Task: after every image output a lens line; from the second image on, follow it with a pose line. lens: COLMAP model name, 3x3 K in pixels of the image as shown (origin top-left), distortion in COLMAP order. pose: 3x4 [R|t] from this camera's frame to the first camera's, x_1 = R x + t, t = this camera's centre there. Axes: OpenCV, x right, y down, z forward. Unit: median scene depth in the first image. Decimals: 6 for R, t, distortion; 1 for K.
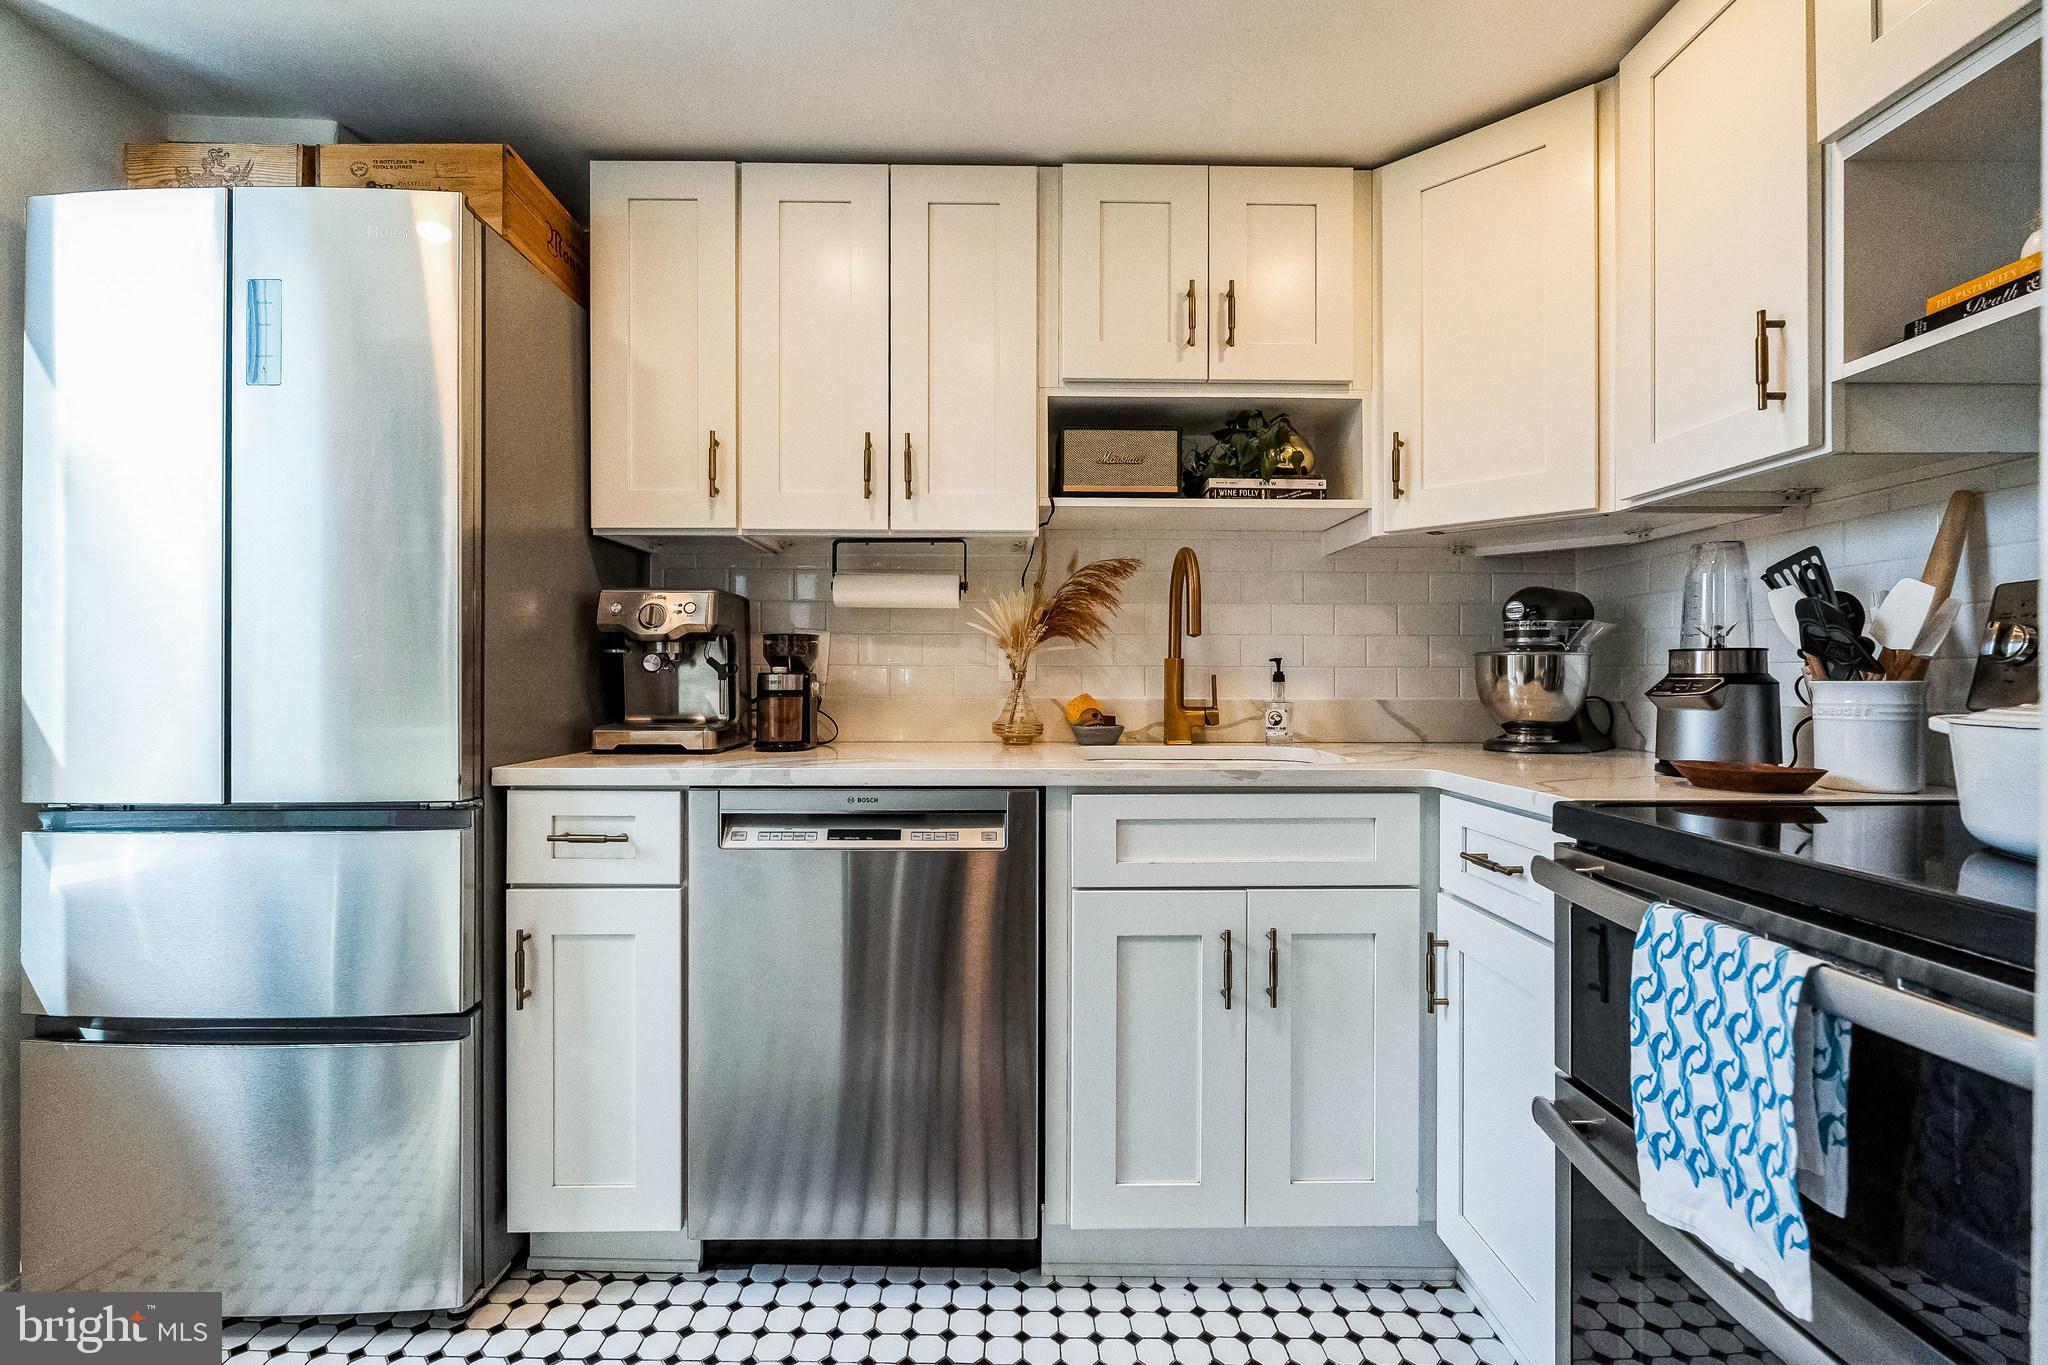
lens RADIAL K [[905.5, 0, 1021.8], [0, 905.5, 677.2], [0, 0, 1]] dist [-0.003107, -0.001463]
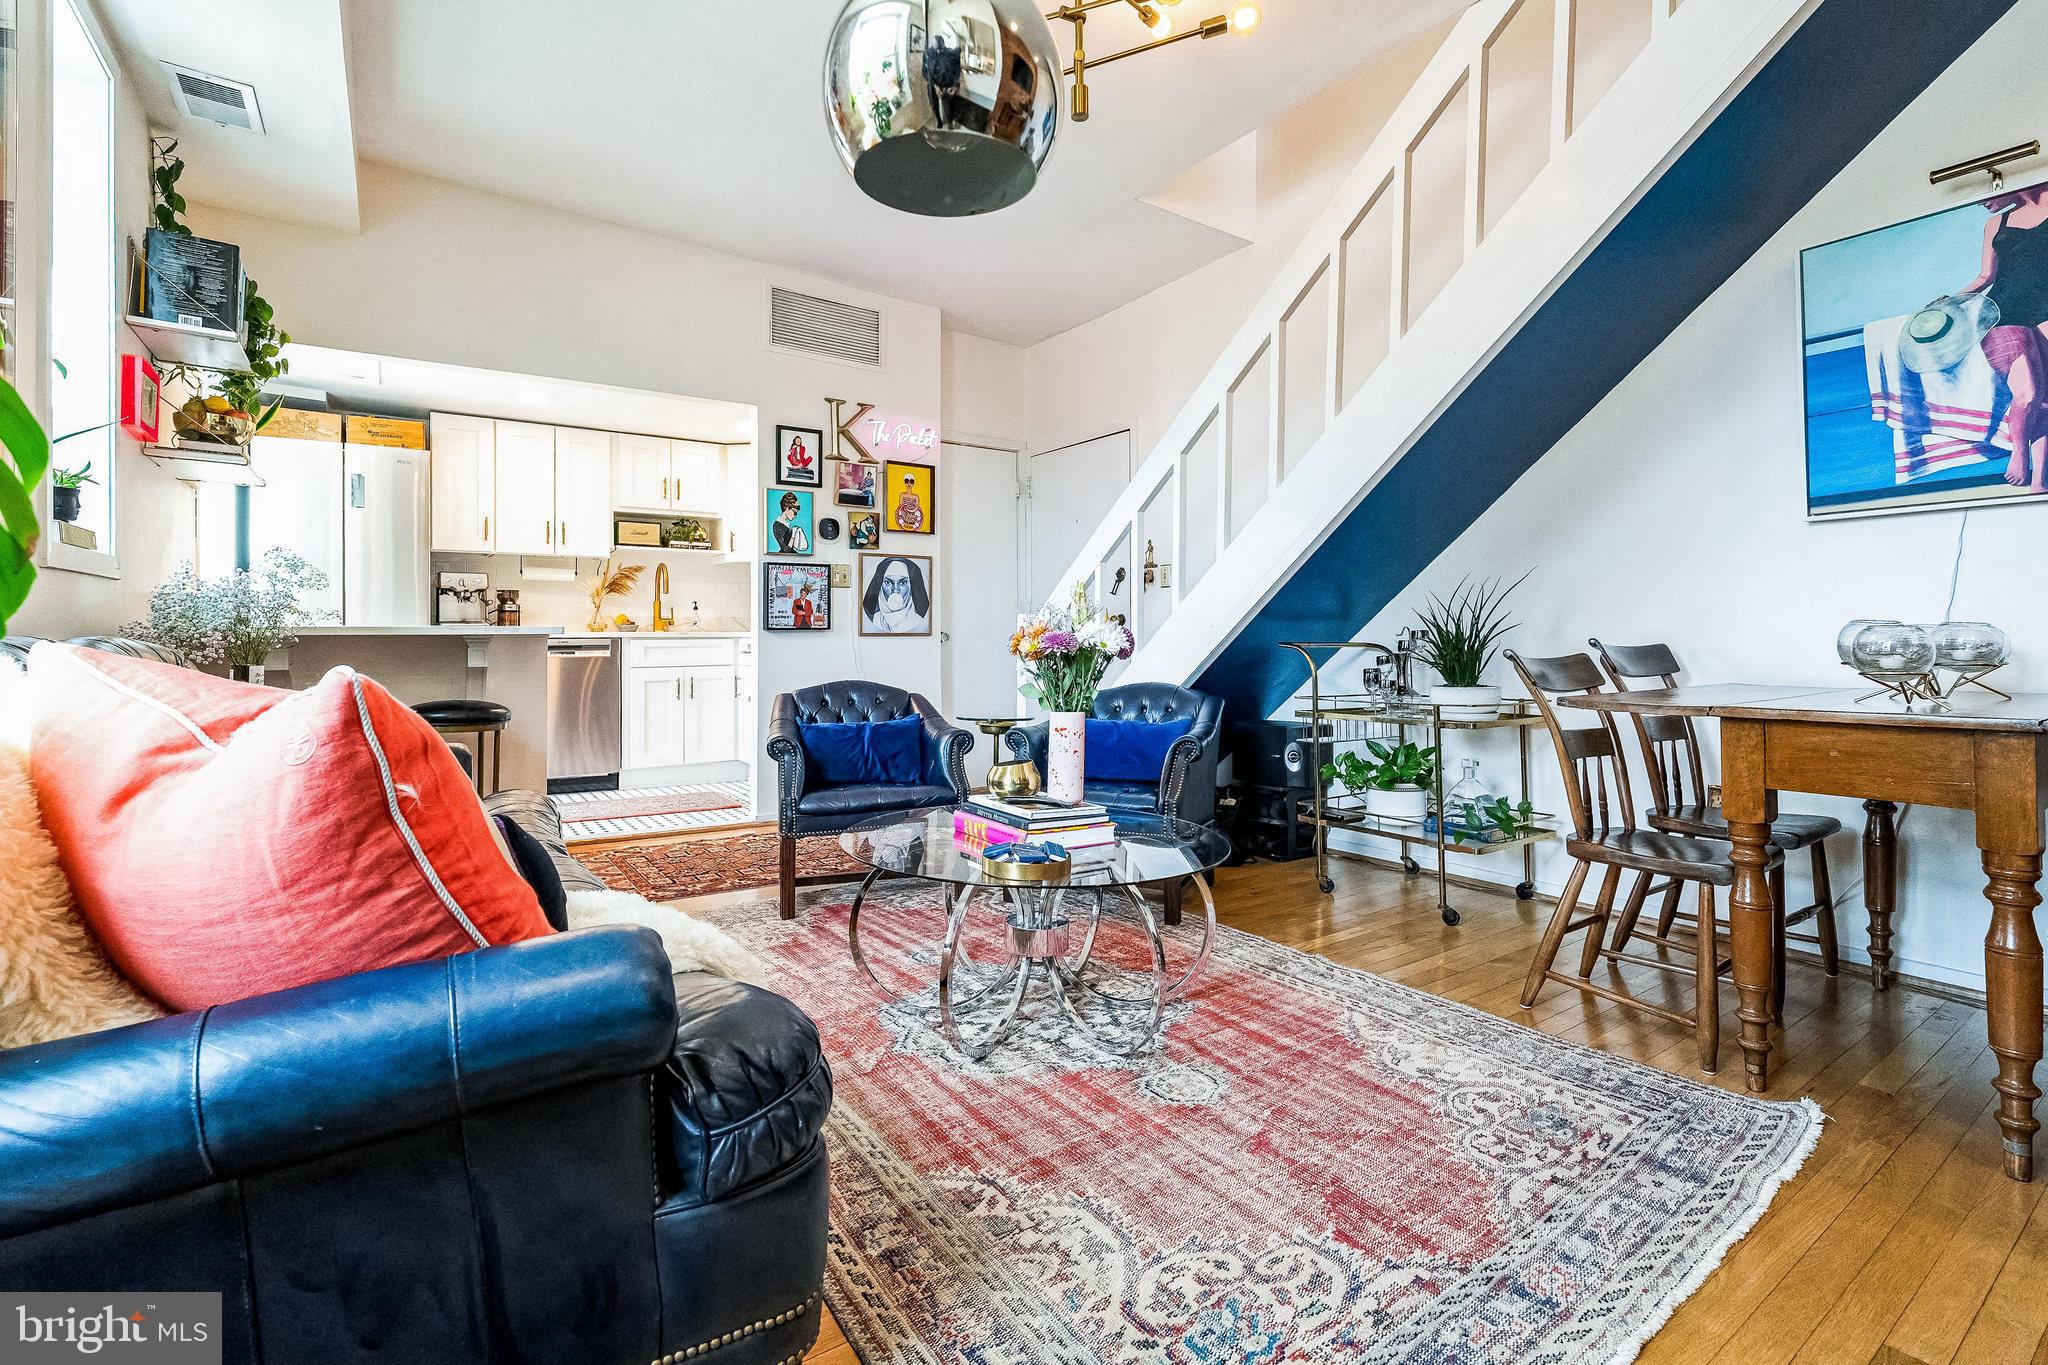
lens RADIAL K [[905.5, 0, 1038.0], [0, 905.5, 632.4], [0, 0, 1]] dist [-0.003107, -0.001463]
pose [[0.820793, -0.004279, 0.571210, -0.524854], [0.003228, 0.999991, 0.002854, 0.080448], [-0.571217, -0.000499, 0.820799, -2.226001]]
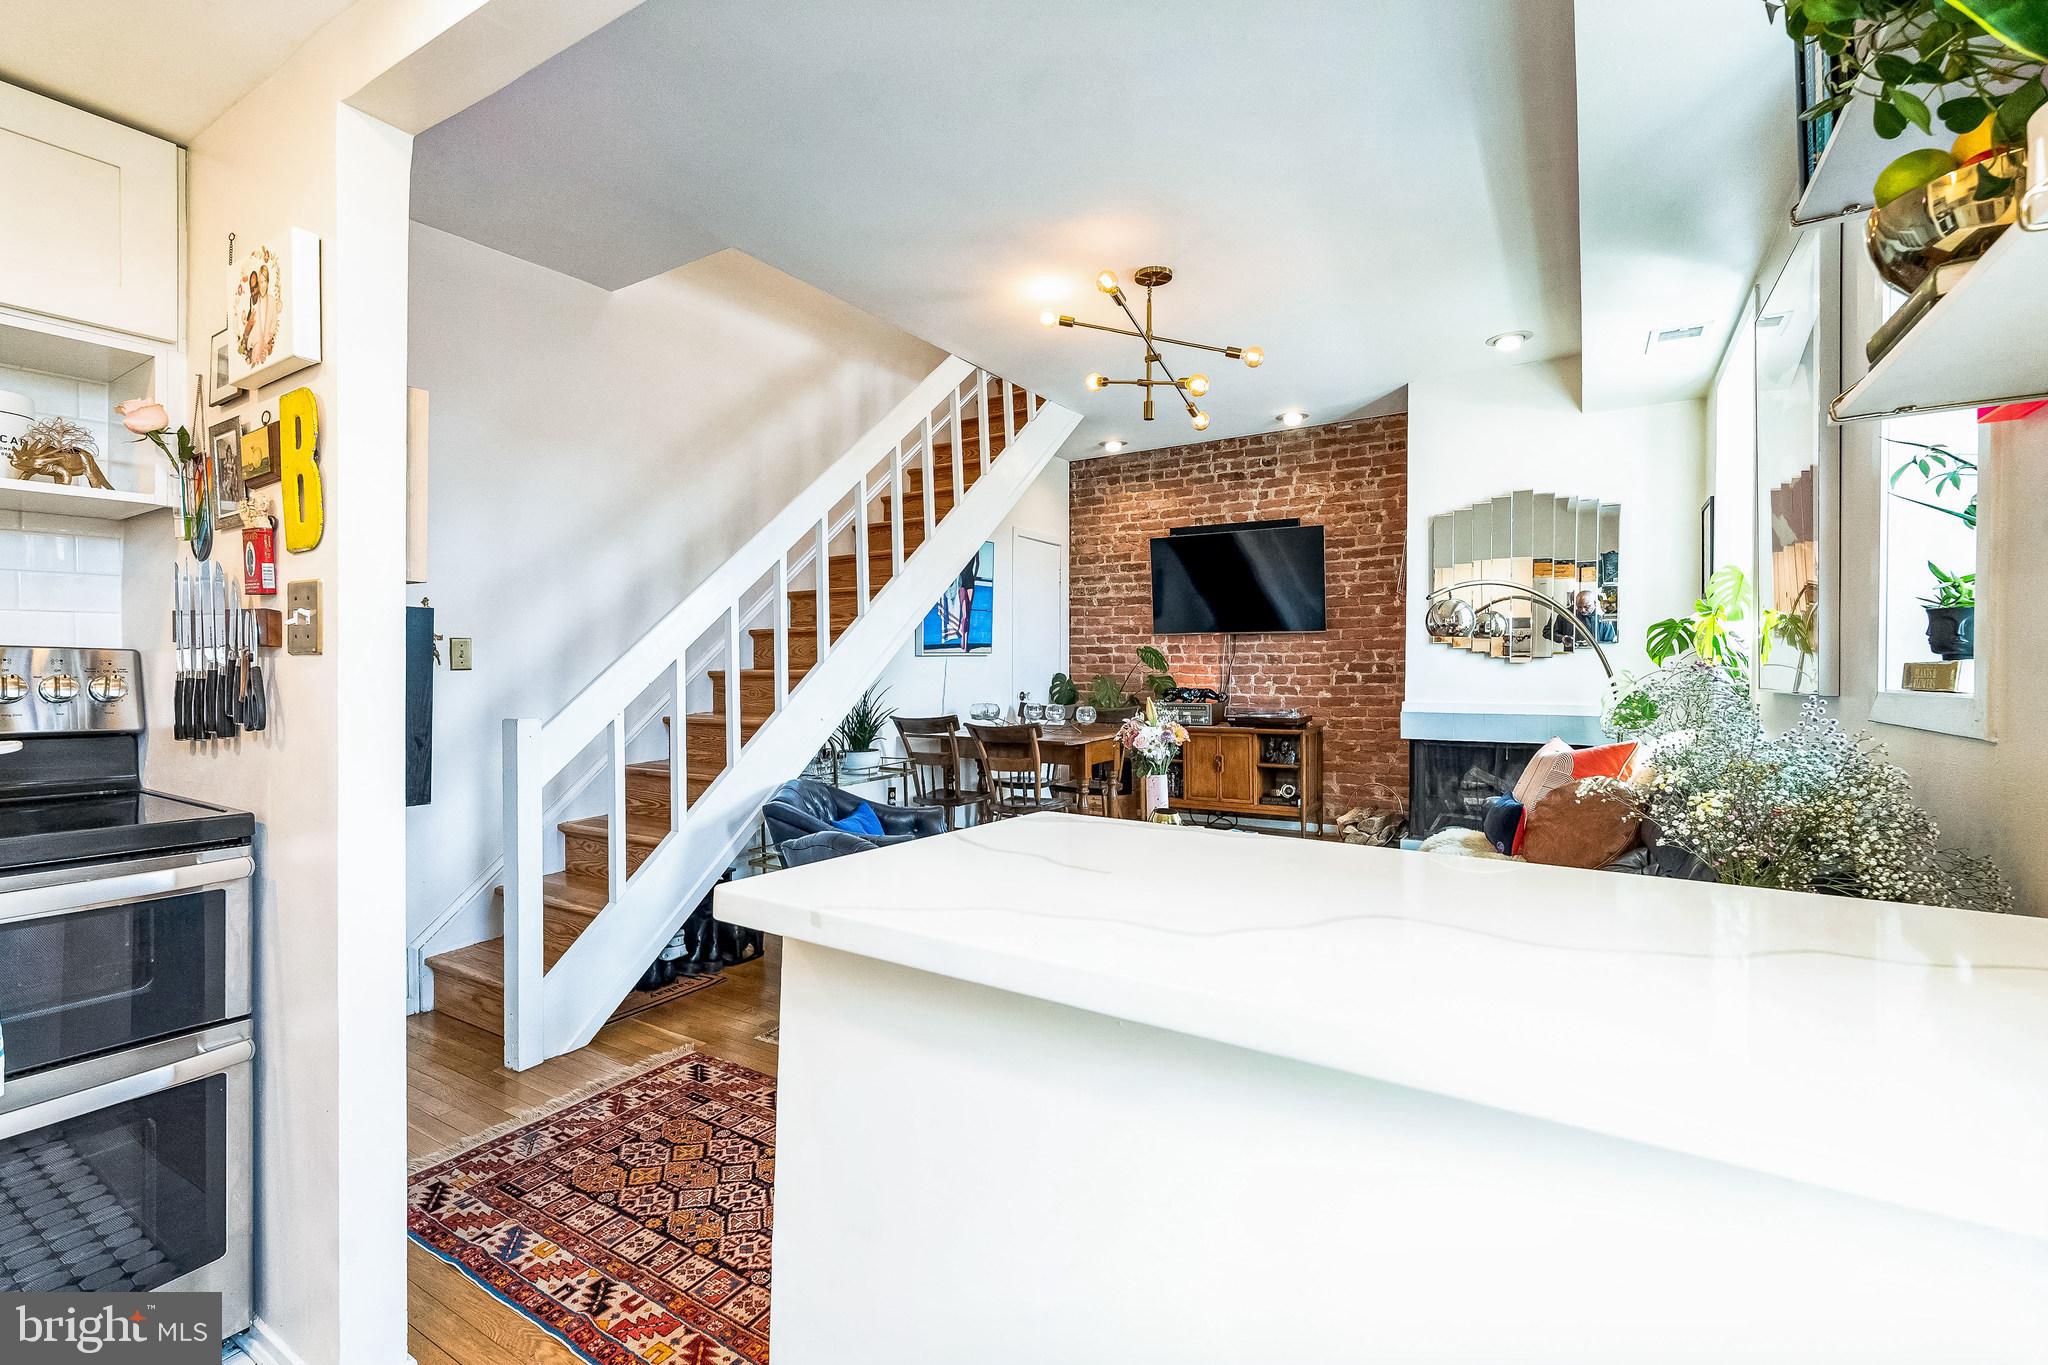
lens RADIAL K [[905.5, 0, 1036.1], [0, 905.5, 674.8], [0, 0, 1]] dist [-0.003107, -0.001463]
pose [[-0.852875, -0.004831, 0.522093, -0.642908], [0.000921, 0.999942, 0.010758, -0.047494], [-0.522114, 0.009656, -0.852821, 0.509387]]
